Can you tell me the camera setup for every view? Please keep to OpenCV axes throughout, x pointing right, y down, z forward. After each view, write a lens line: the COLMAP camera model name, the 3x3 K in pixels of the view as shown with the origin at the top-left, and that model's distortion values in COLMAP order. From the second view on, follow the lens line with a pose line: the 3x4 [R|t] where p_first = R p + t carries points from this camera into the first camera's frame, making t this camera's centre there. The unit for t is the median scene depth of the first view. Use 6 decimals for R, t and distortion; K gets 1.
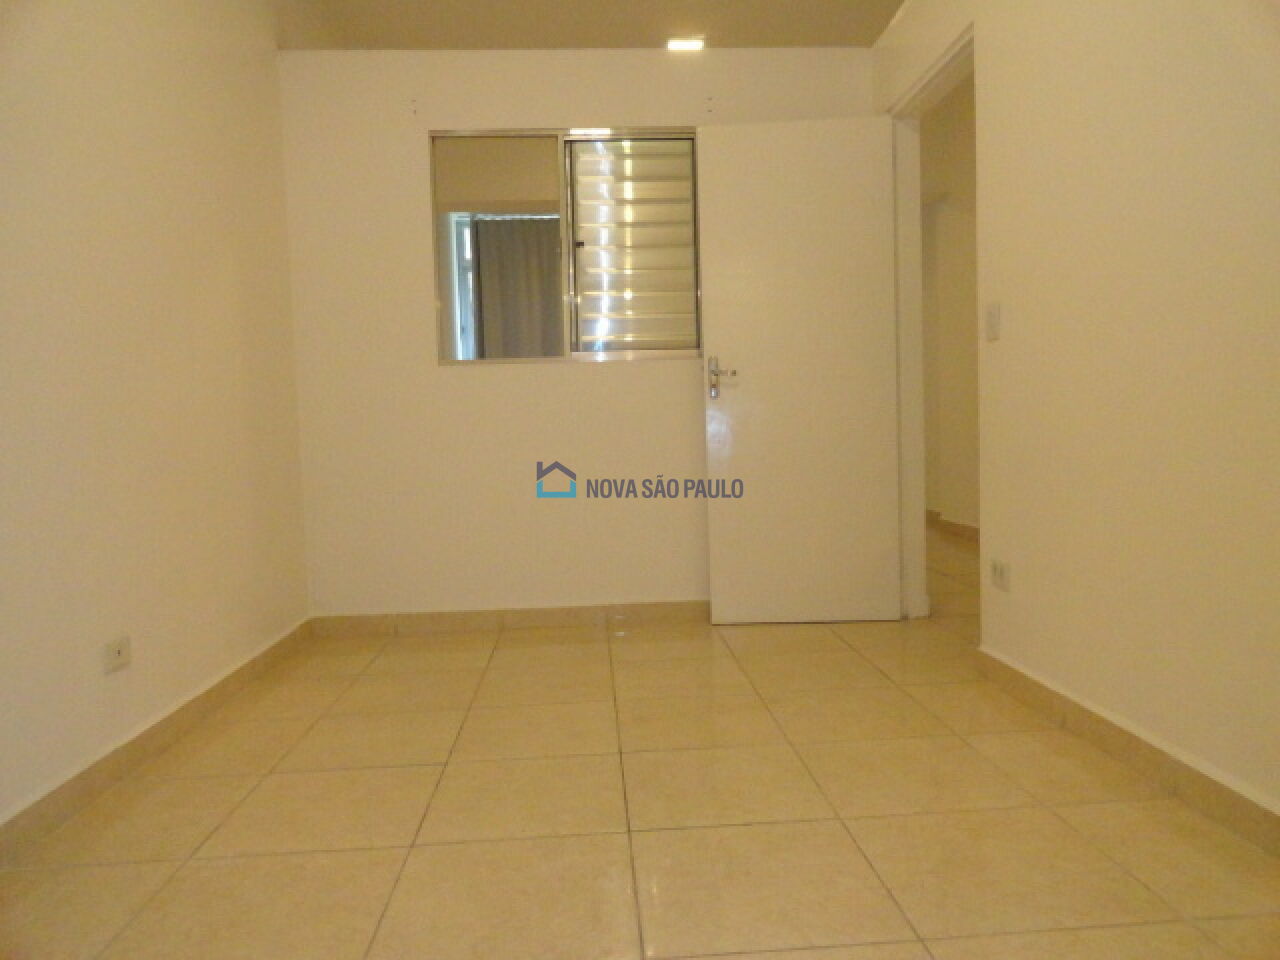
lens RADIAL K [[901.2, 0, 640.0], [0, 901.2, 480.0], [0, 0, 1]] dist [0.012610, 0.000095]
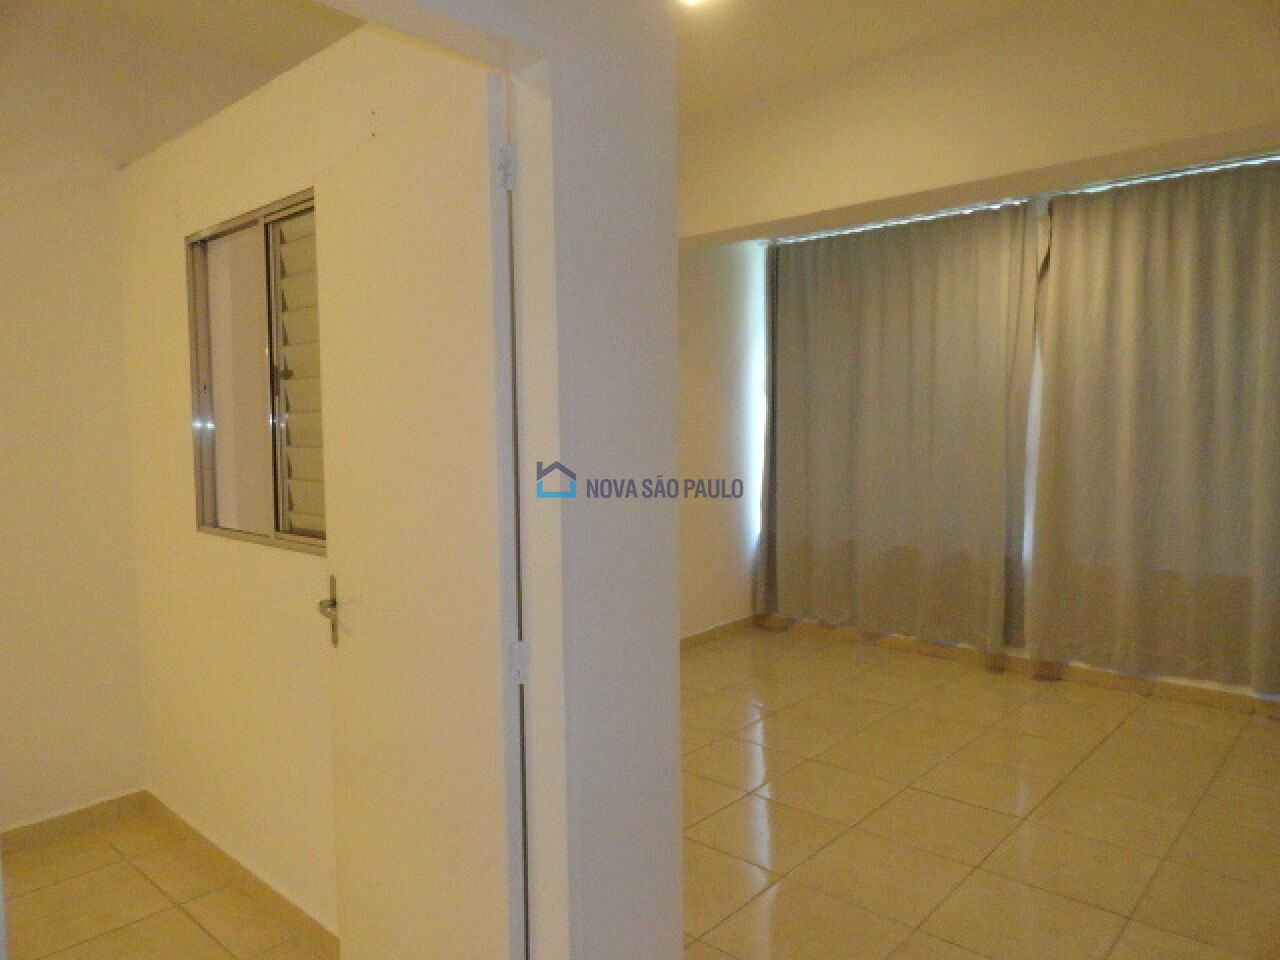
lens RADIAL K [[901.2, 0, 640.0], [0, 901.2, 480.0], [0, 0, 1]] dist [0.012610, 0.000095]
pose [[0.648406, 0.086638, -0.756349, 0.622894], [-0.060370, 0.996226, 0.062361, -0.244037], [0.758897, 0.005226, 0.651190, 0.773907]]
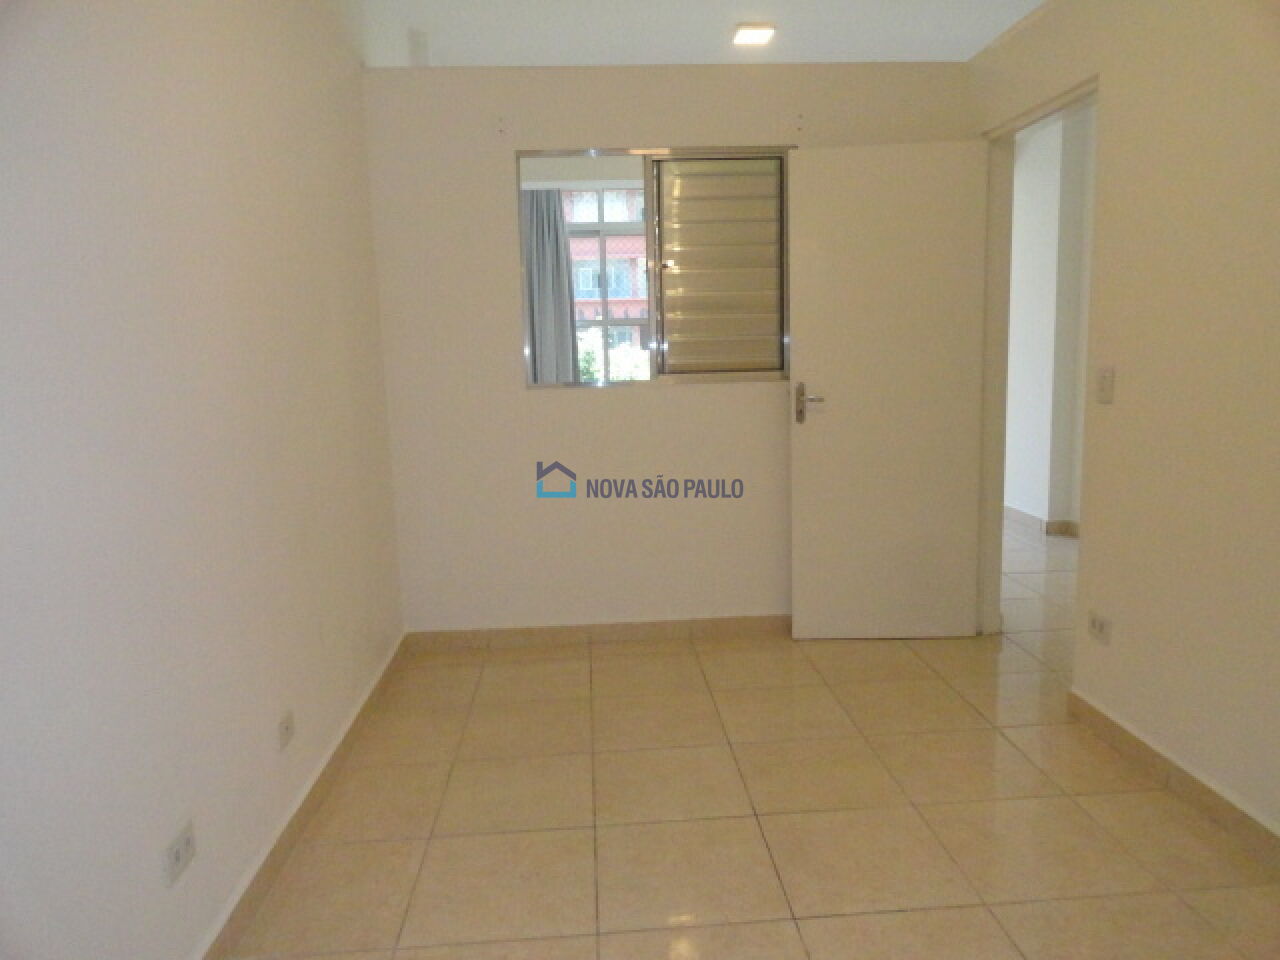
lens RADIAL K [[901.2, 0, 640.0], [0, 901.2, 480.0], [0, 0, 1]] dist [0.012610, 0.000095]
pose [[0.999852, -0.001118, 0.017192, -0.115114], [-0.000702, 0.994420, 0.105491, -0.134291], [-0.017214, -0.105488, 0.994272, -0.014916]]
